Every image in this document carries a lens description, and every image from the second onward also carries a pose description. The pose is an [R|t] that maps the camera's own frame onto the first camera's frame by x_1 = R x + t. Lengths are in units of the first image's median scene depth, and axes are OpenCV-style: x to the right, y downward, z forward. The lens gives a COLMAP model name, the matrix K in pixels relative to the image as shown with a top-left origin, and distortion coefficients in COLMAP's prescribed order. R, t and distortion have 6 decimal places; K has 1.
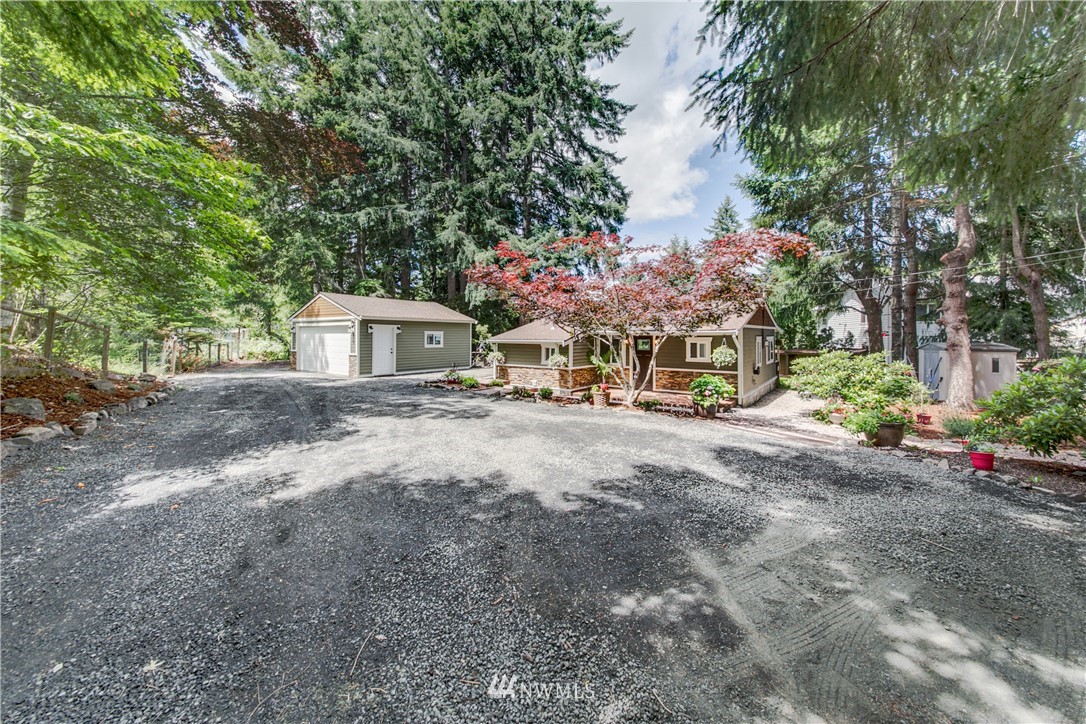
lens RADIAL K [[376.9, 0, 551.4], [0, 376.9, 333.1], [0, 0, 1]] dist [-0.009386, -0.001989]
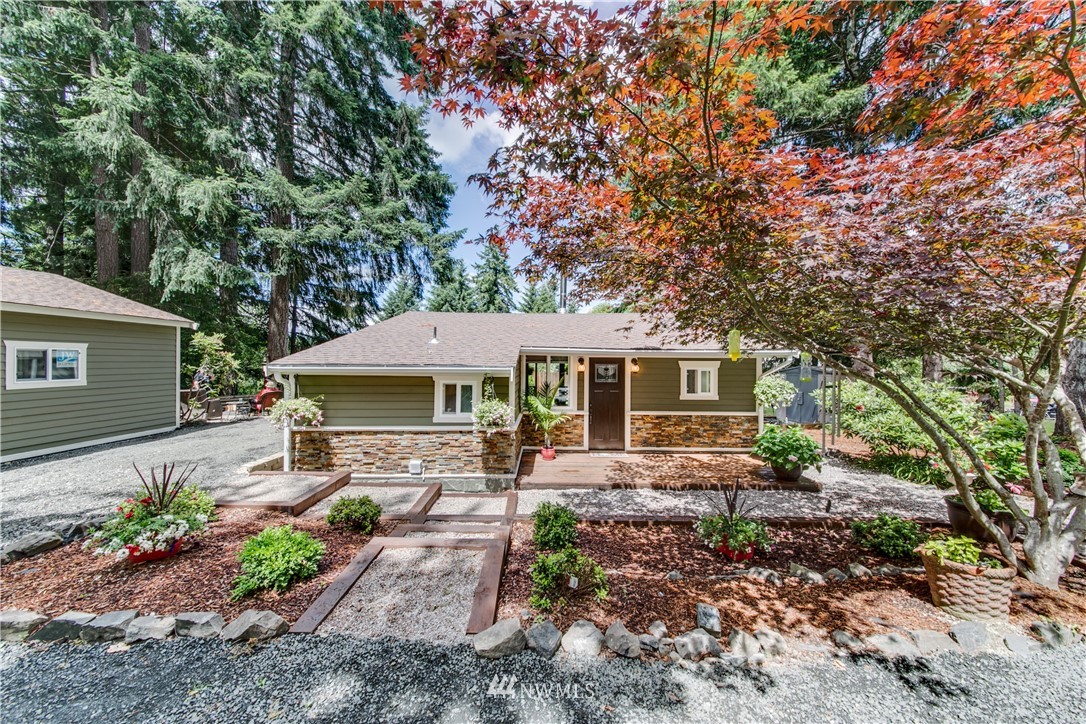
lens RADIAL K [[376.9, 0, 540.2], [0, 376.9, 362.2], [0, 0, 1]] dist [-0.009386, -0.001989]
pose [[0.813565, -0.001968, 0.581470, -0.143373], [-0.009290, 0.999823, 0.016381, 0.003967], [-0.581399, -0.018729, 0.813403, 0.467248]]
